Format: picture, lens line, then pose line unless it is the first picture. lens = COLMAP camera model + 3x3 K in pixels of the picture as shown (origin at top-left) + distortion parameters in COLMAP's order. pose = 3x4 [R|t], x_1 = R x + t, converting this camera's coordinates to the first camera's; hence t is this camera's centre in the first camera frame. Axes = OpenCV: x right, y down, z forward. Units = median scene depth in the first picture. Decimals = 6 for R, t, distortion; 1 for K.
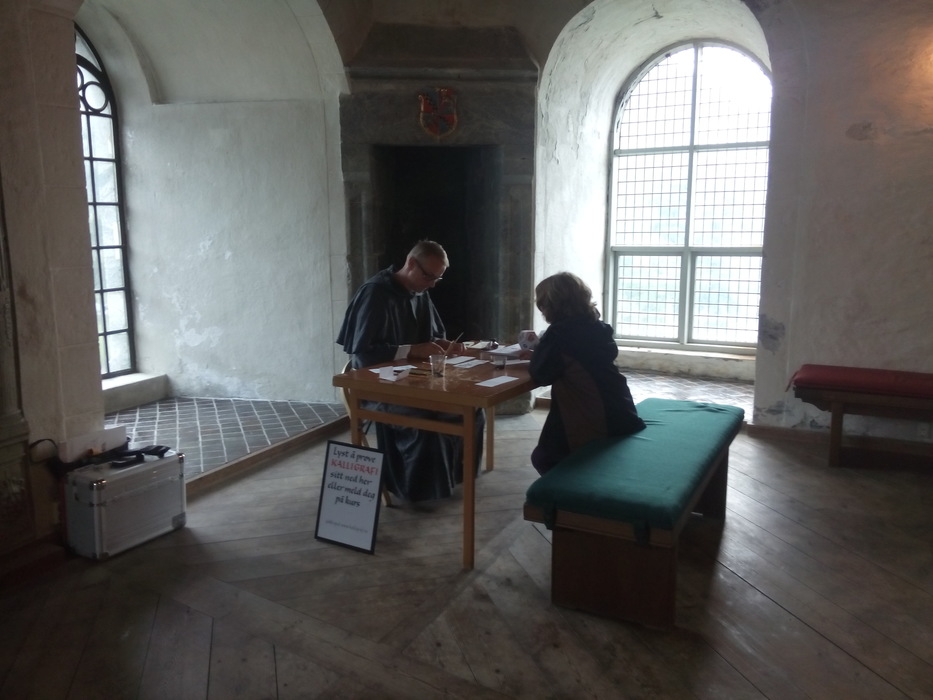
lens RADIAL K [[766.9, 0, 466.5], [0, 766.9, 350.0], [0, 0, 1]] dist [0.054657, -0.003581]
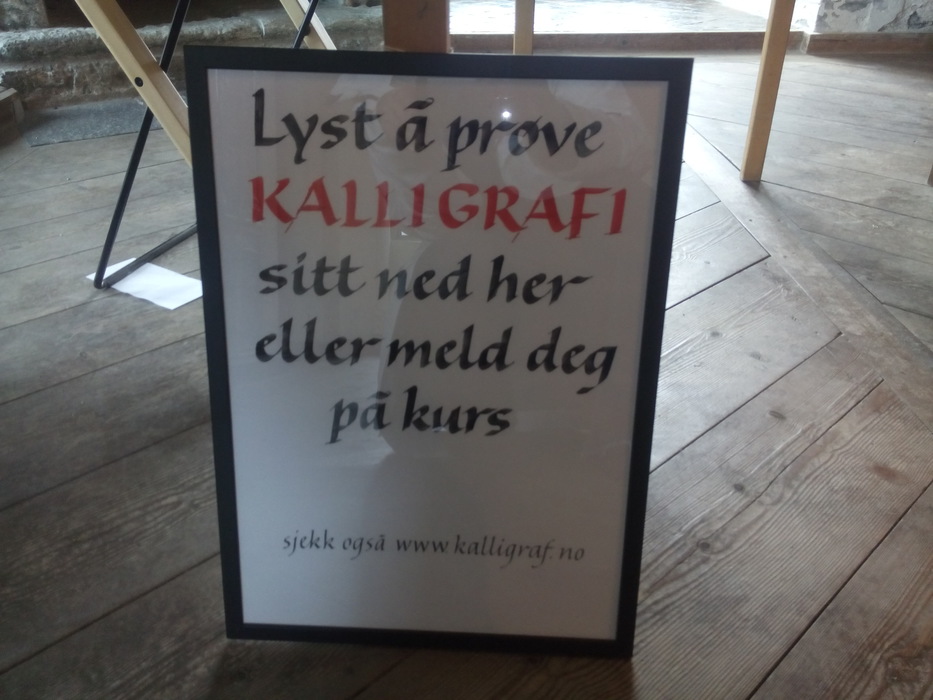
lens RADIAL K [[766.9, 0, 466.5], [0, 766.9, 350.0], [0, 0, 1]] dist [0.054657, -0.003581]
pose [[0.888374, -0.226013, 0.399636, -0.207884], [0.068982, 0.926266, 0.370504, 0.121713], [-0.453908, -0.301578, 0.838462, 0.856093]]
